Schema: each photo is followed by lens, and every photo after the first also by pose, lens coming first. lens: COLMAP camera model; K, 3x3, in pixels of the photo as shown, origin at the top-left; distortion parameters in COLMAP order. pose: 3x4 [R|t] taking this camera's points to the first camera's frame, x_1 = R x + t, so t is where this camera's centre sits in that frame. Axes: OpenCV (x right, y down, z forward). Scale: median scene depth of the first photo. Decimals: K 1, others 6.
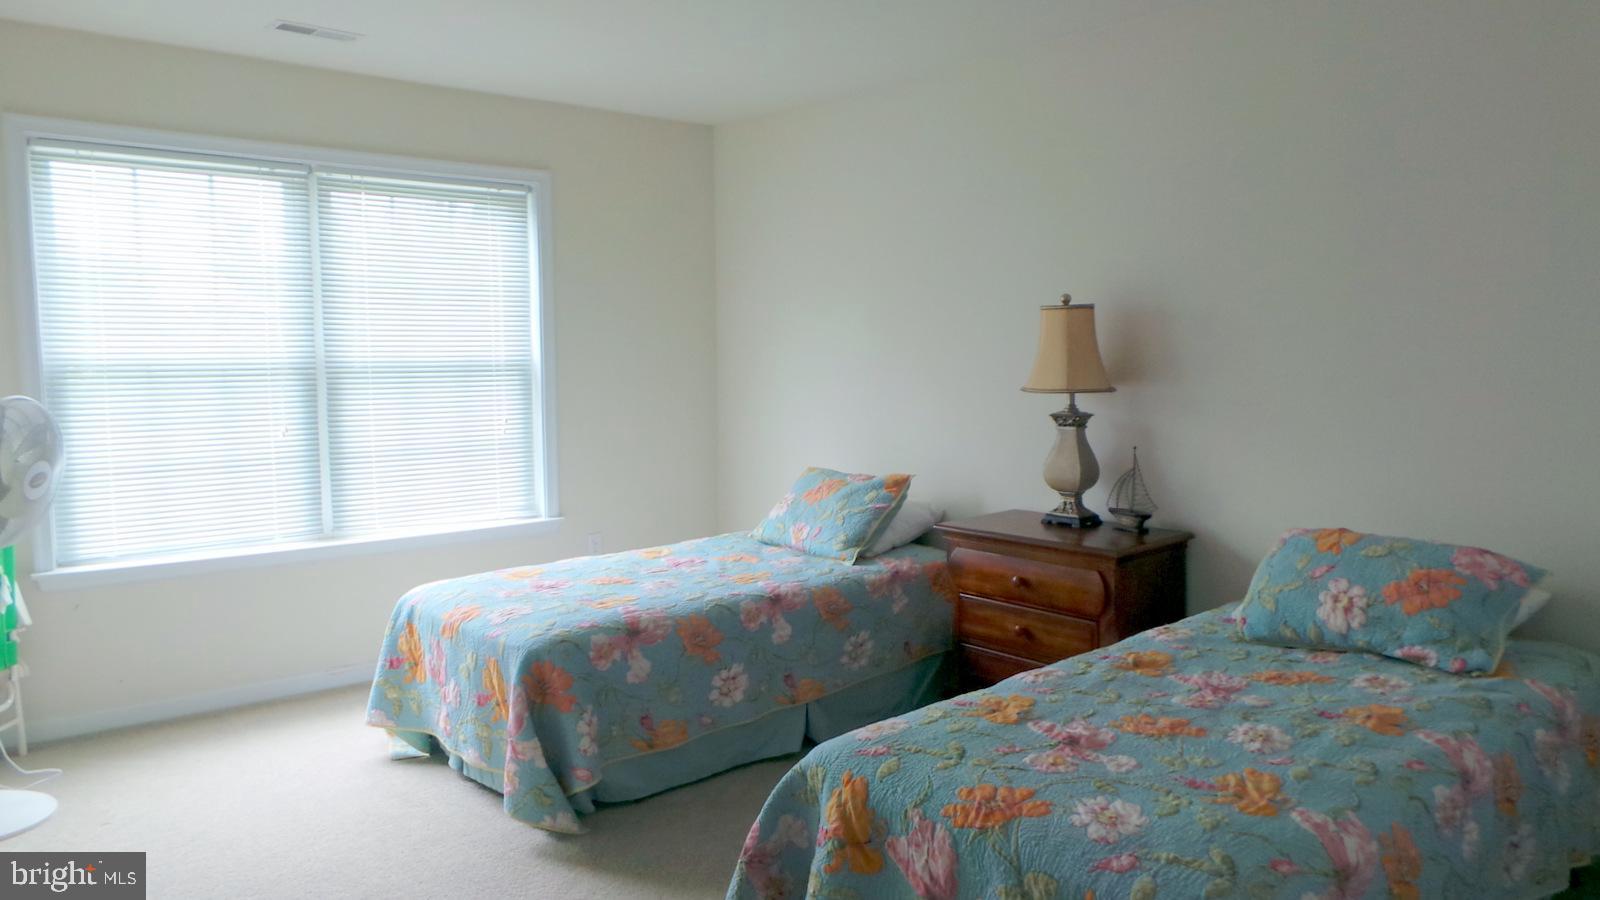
lens RADIAL K [[1095.7, 0, 798.8], [0, 1095.7, 456.5], [0, 0, 1]] dist [0.004068, 0.003006]
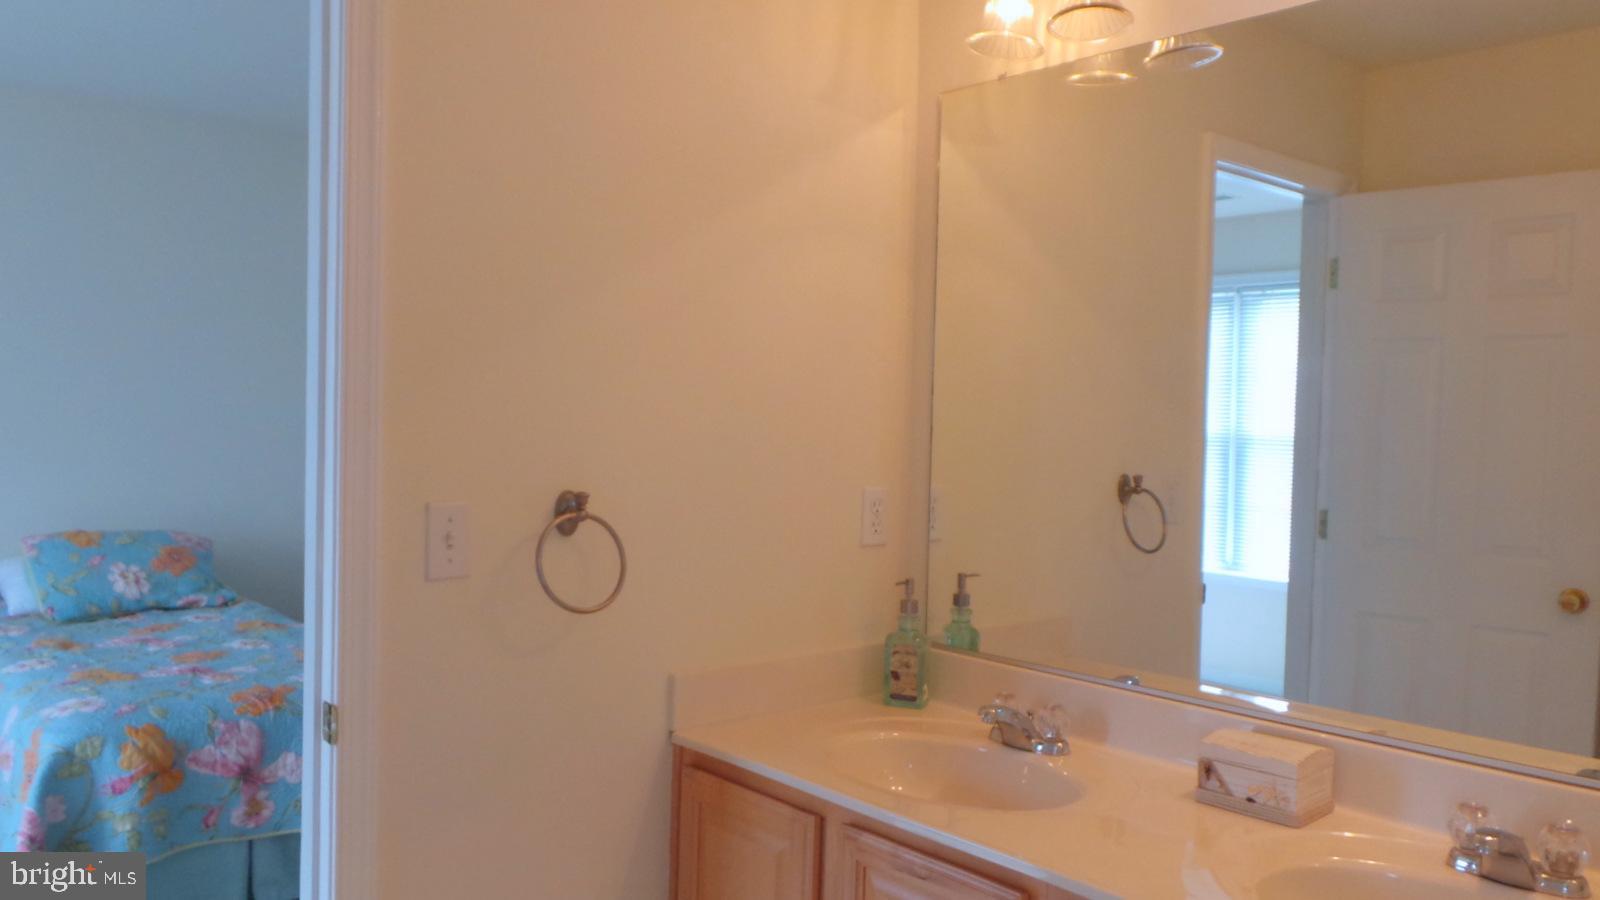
lens RADIAL K [[1095.7, 0, 798.8], [0, 1095.7, 456.5], [0, 0, 1]] dist [0.004068, 0.003006]
pose [[0.004649, -0.028382, 0.999586, -0.888350], [0.060843, 0.997753, 0.028047, -0.004236], [-0.998137, 0.060688, 0.006365, 0.164386]]
